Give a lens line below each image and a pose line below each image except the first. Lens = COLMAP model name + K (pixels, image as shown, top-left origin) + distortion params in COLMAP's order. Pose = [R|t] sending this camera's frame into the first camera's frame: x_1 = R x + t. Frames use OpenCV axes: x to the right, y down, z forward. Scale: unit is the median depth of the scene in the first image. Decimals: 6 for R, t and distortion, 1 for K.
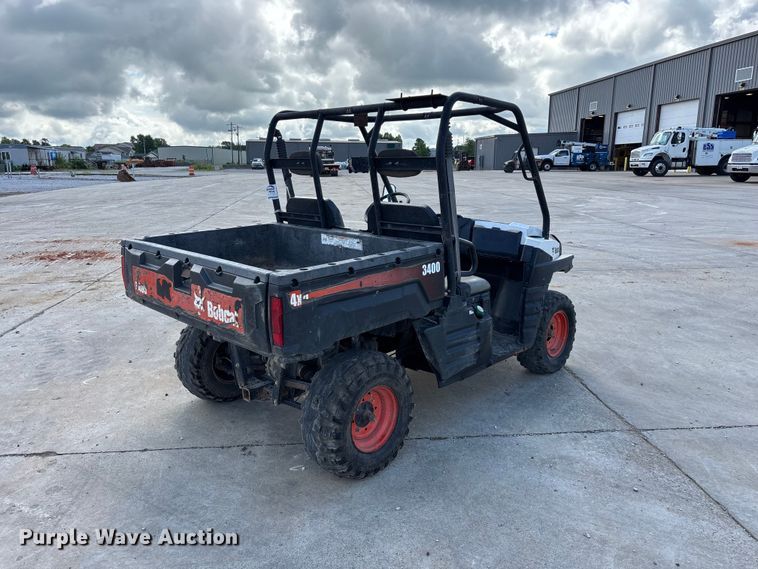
lens RADIAL K [[569.0, 0, 377.5], [0, 569.0, 286.9], [0, 0, 1]] dist [0.057811, -0.059050]
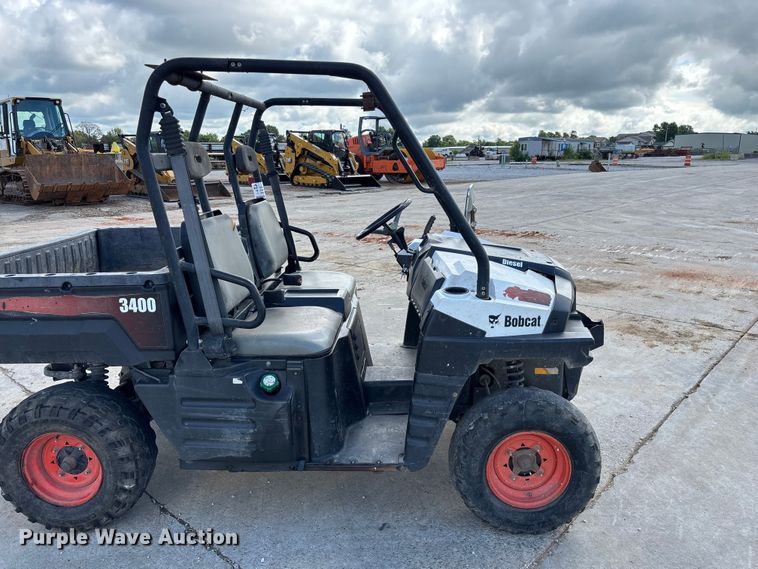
lens RADIAL K [[569.0, 0, 377.5], [0, 569.0, 286.9], [0, 0, 1]] dist [0.057811, -0.059050]
pose [[0.667014, 0.166340, -0.726239, 0.724156], [-0.153635, 0.984517, 0.084391, -0.143544], [0.729033, 0.055286, 0.682243, 0.621066]]
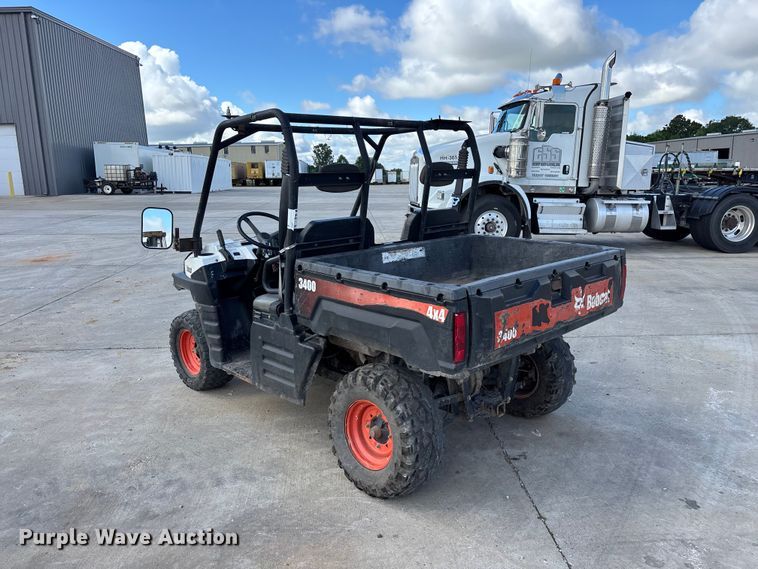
lens RADIAL K [[569.0, 0, 377.5], [0, 569.0, 286.9], [0, 0, 1]] dist [0.057811, -0.059050]
pose [[0.024020, -0.196423, 0.980225, -1.072691], [0.236430, 0.953809, 0.185336, -0.226101], [-0.971352, 0.227303, 0.069351, 1.015625]]
